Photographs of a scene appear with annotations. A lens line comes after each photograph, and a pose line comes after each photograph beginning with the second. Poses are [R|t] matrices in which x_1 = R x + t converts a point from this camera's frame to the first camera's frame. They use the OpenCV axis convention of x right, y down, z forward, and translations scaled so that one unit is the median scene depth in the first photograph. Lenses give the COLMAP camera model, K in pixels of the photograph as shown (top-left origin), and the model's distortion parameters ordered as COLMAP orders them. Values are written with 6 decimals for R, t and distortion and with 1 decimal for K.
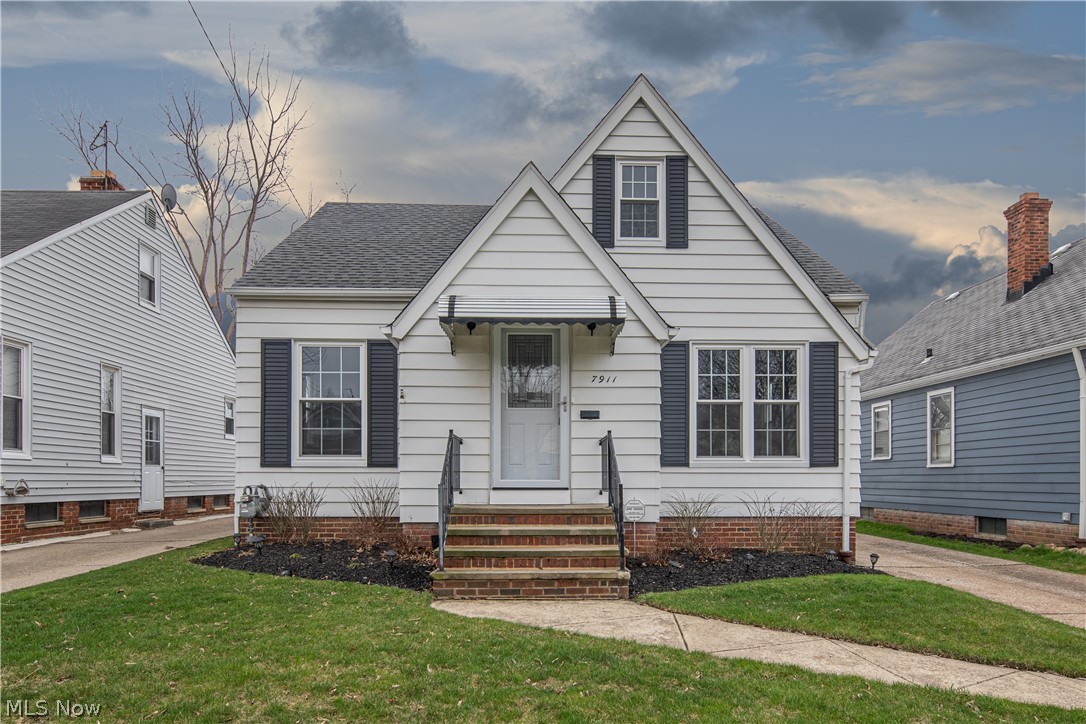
lens RADIAL K [[680.5, 0, 546.5], [0, 680.5, 481.4], [0, 0, 1]] dist [0.007089, 0.002941]
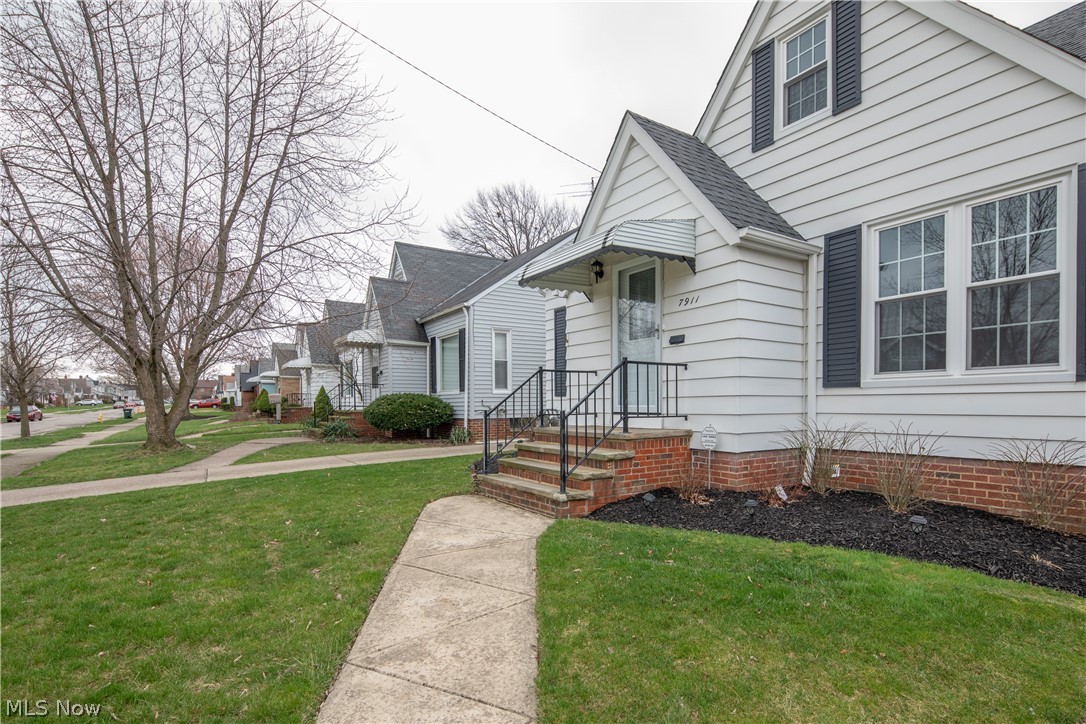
lens RADIAL K [[536.4, 0, 537.6], [0, 536.4, 416.7], [0, 0, 1]] dist [0.001741, -0.002123]
pose [[0.508696, 0.016181, -0.860794, 0.556704], [0.007164, 0.999709, 0.023026, -0.004489], [0.860916, -0.017880, 0.508432, 0.375018]]
